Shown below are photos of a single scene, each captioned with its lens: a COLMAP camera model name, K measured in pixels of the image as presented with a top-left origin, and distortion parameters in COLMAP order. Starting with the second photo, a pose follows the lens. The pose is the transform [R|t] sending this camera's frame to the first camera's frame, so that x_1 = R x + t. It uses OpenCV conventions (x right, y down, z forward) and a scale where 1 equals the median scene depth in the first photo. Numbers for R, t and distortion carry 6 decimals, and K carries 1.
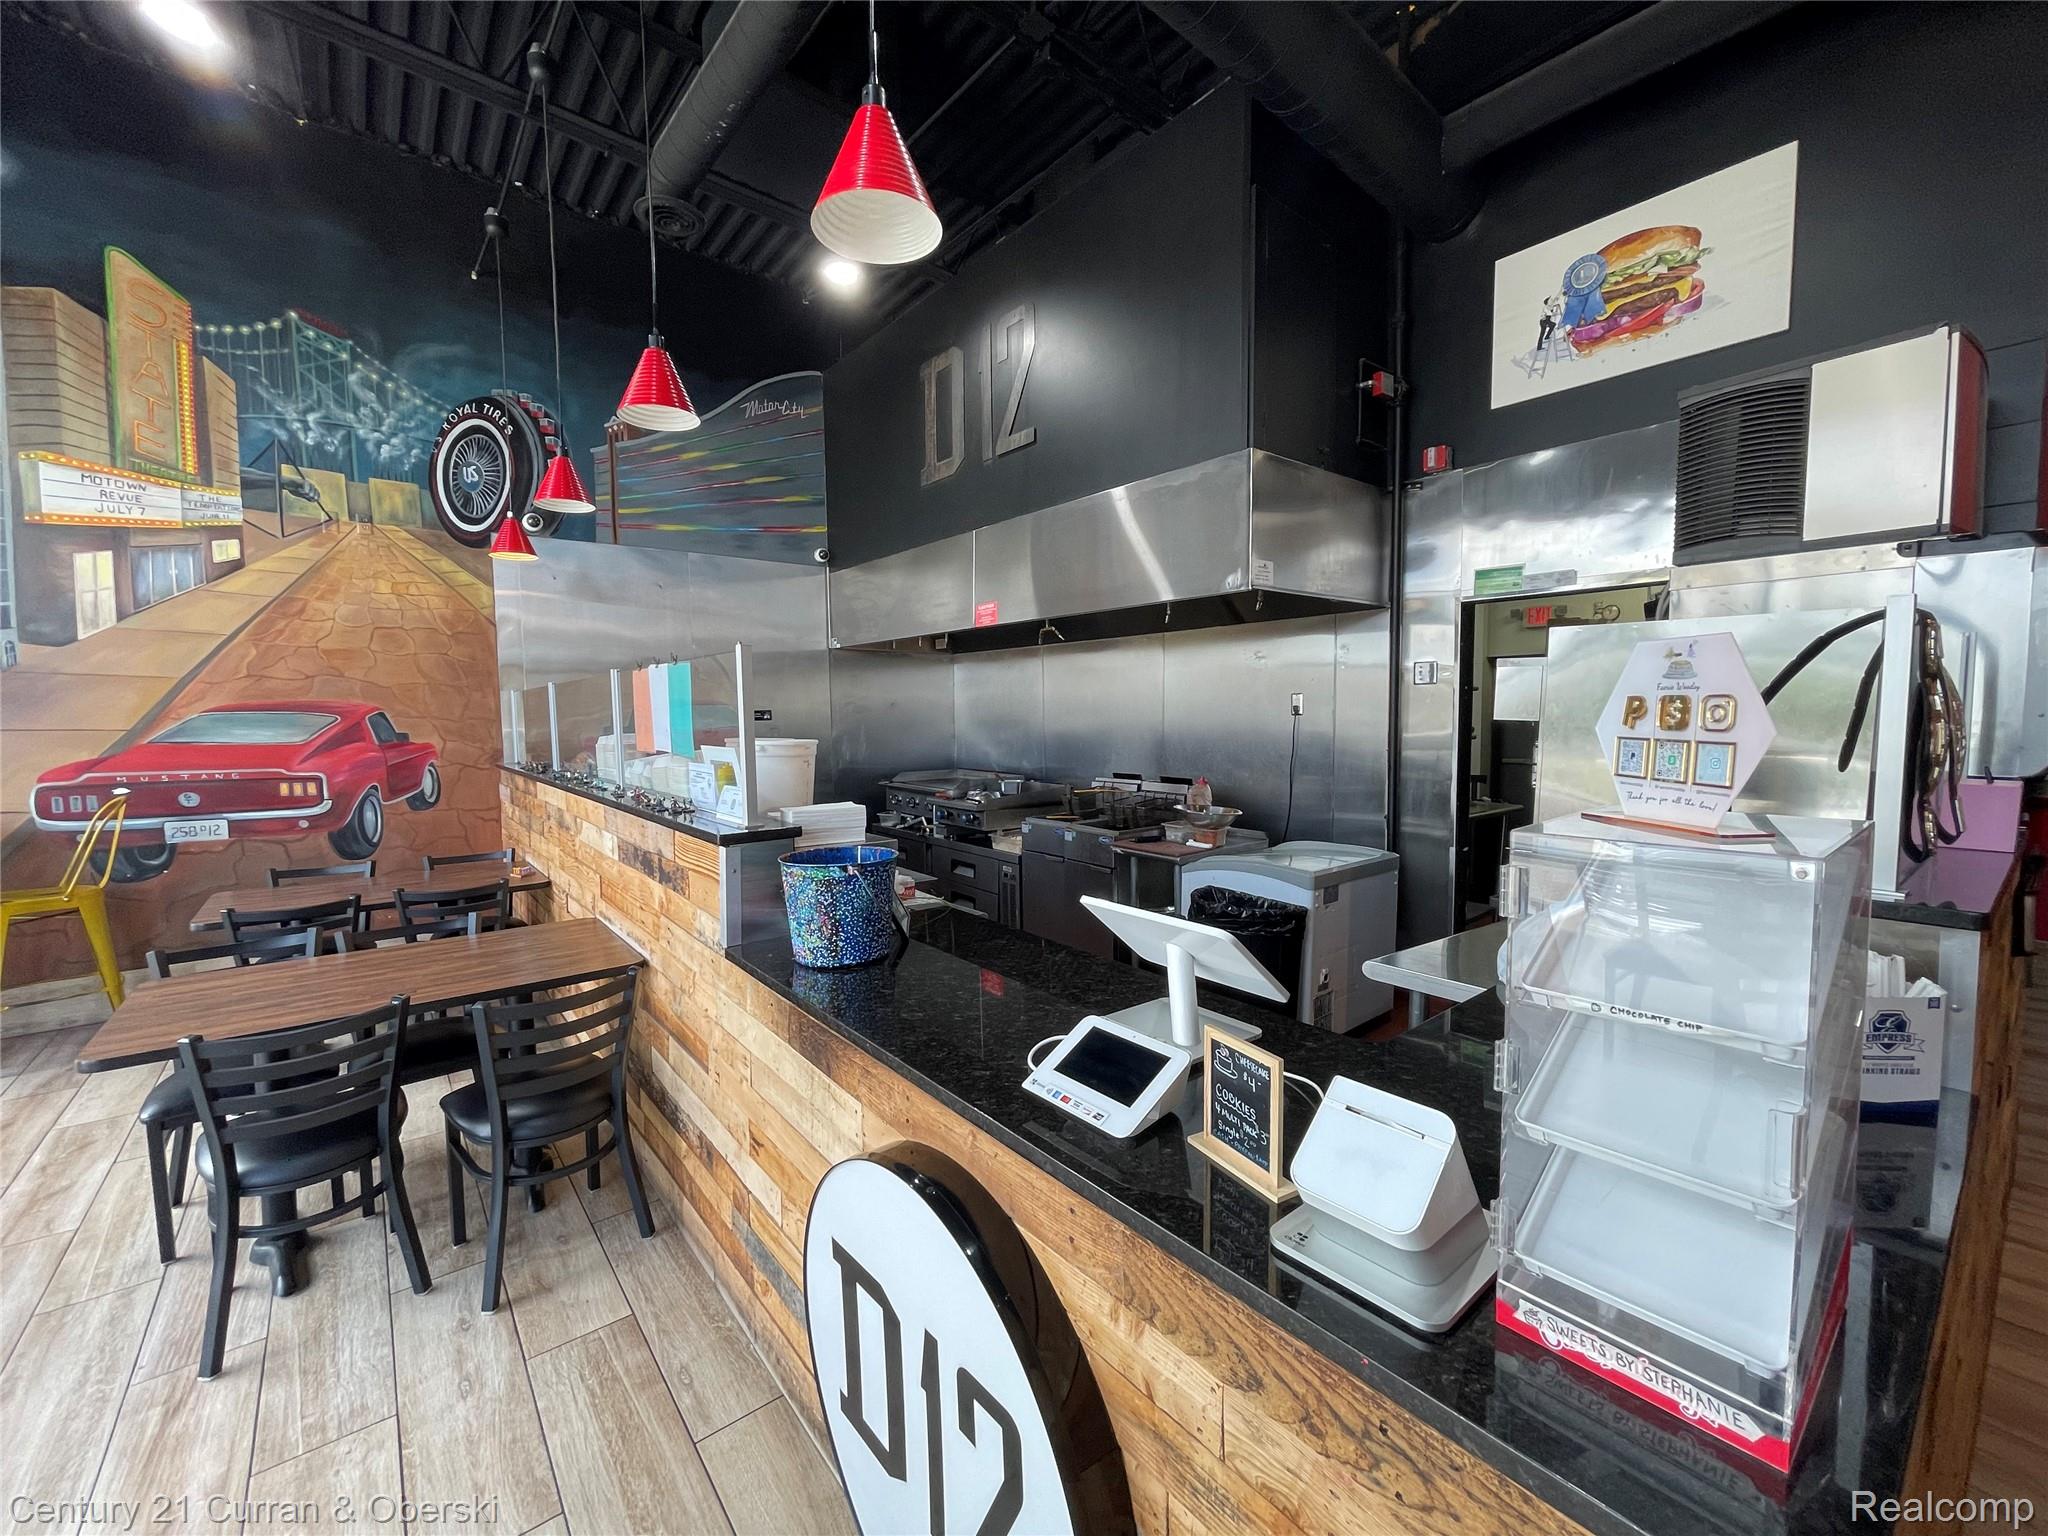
lens RADIAL K [[825.5, 0, 1020.2], [0, 825.5, 766.9], [0, 0, 1]] dist [-0.001888, -0.000274]
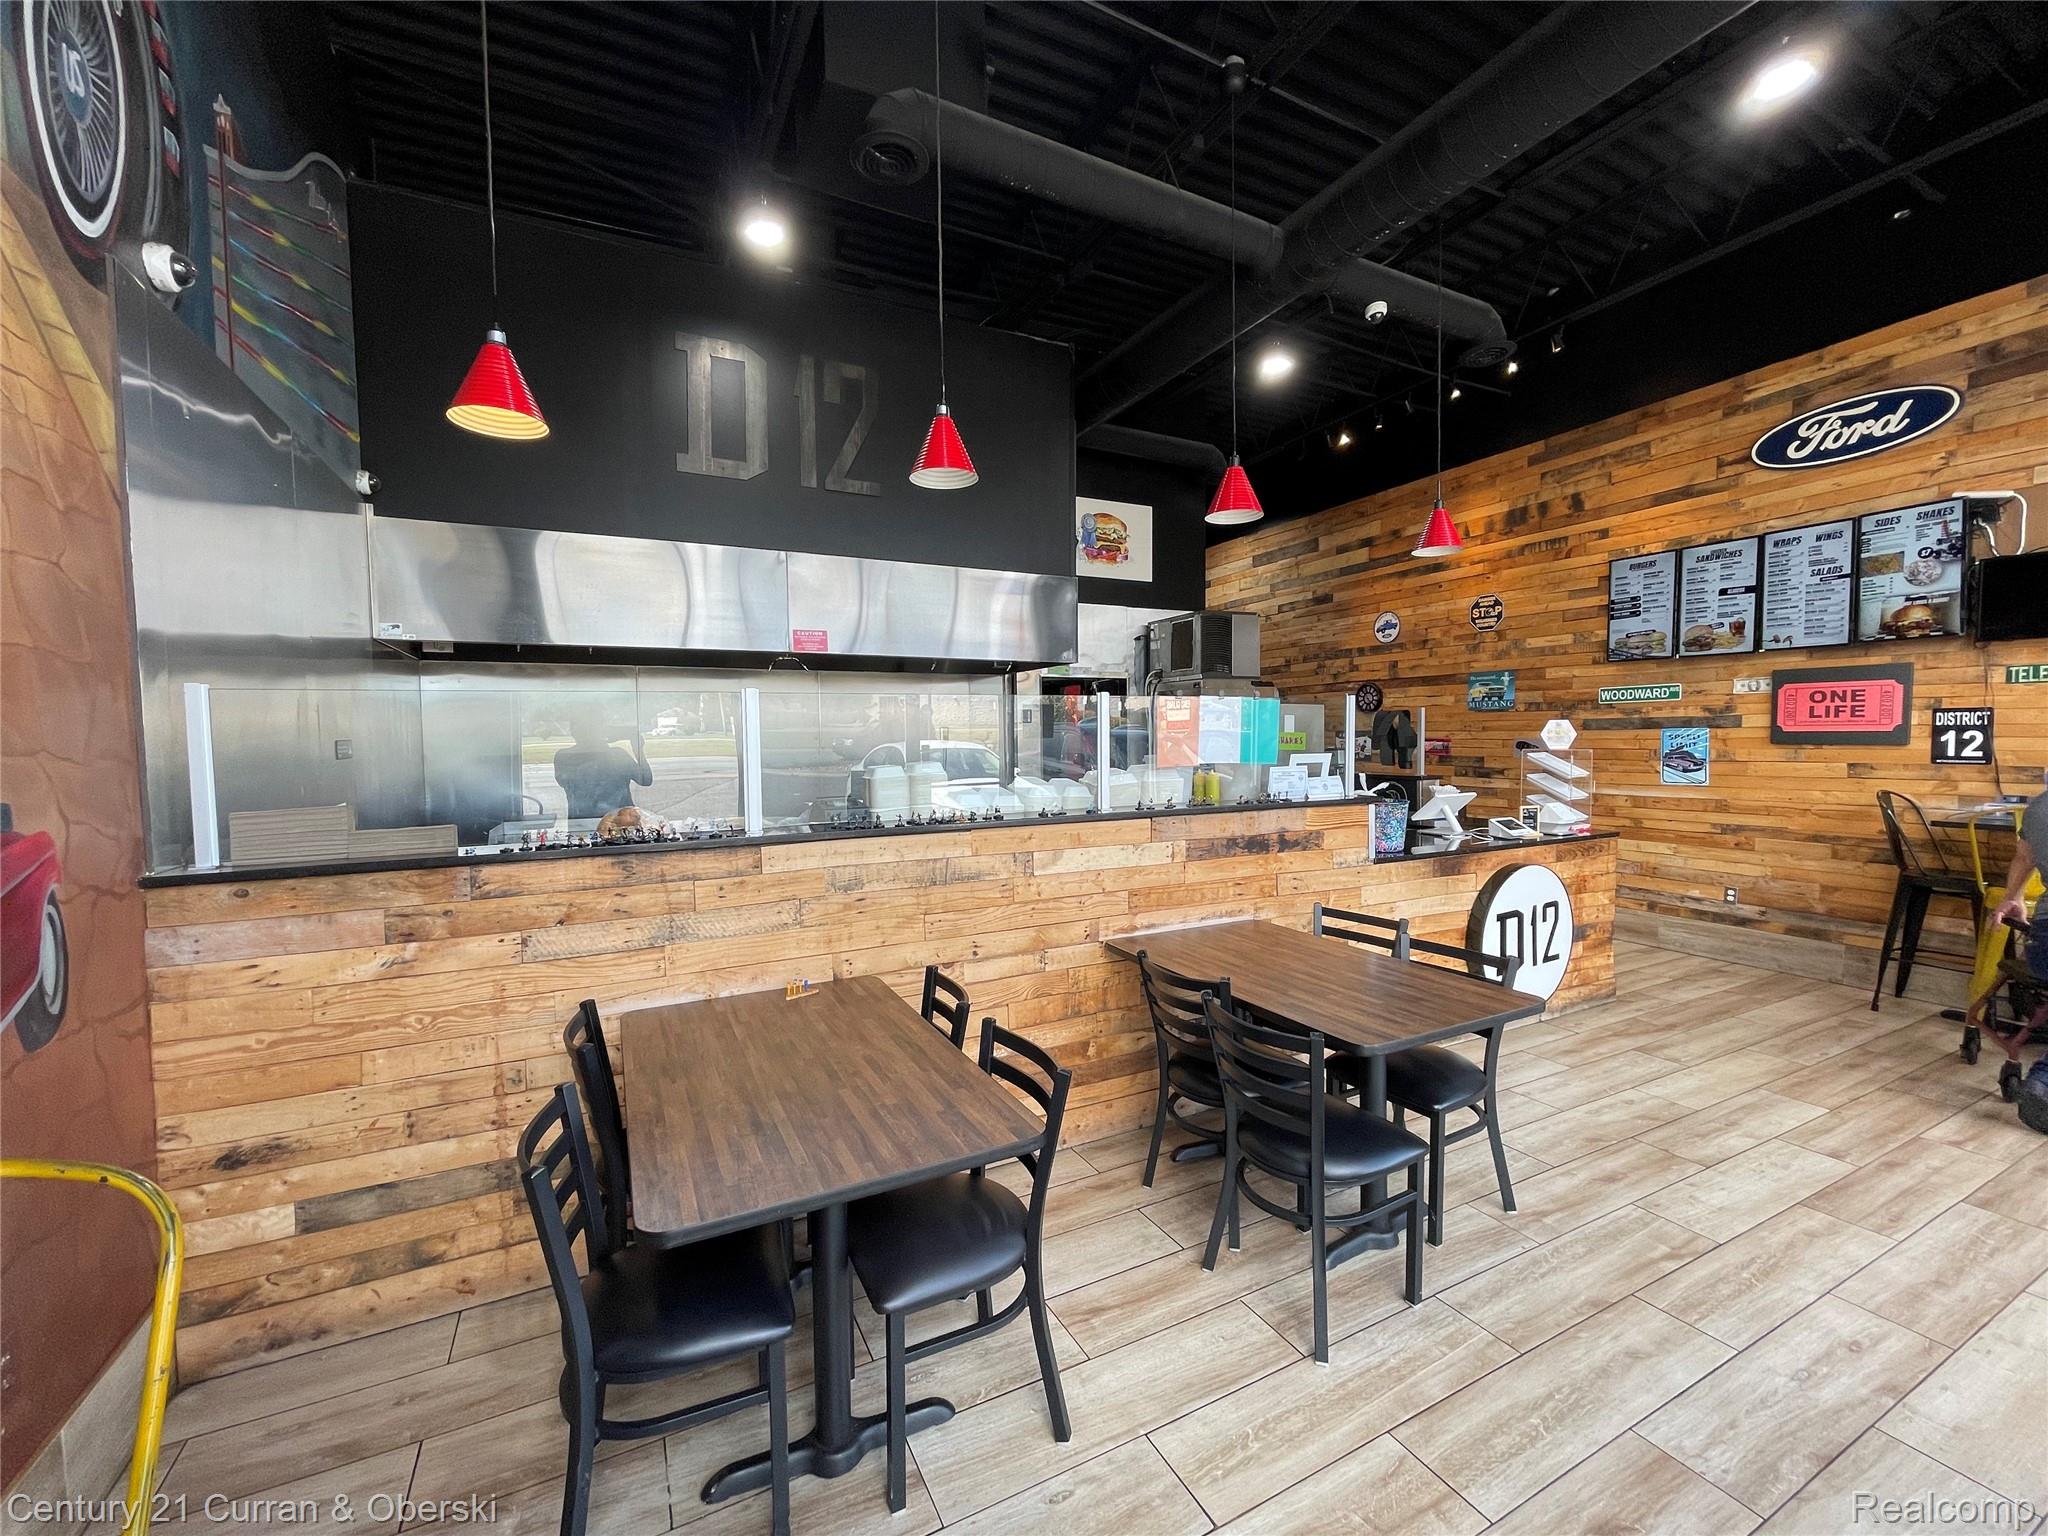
lens RADIAL K [[825.5, 0, 1019.9], [0, 825.5, 772.8], [0, 0, 1]] dist [-0.001888, -0.000274]
pose [[0.208251, -0.033029, 0.977518, -1.508385], [0.077576, 0.996839, 0.017155, -0.042755], [-0.974994, 0.072259, 0.210155, 0.889378]]
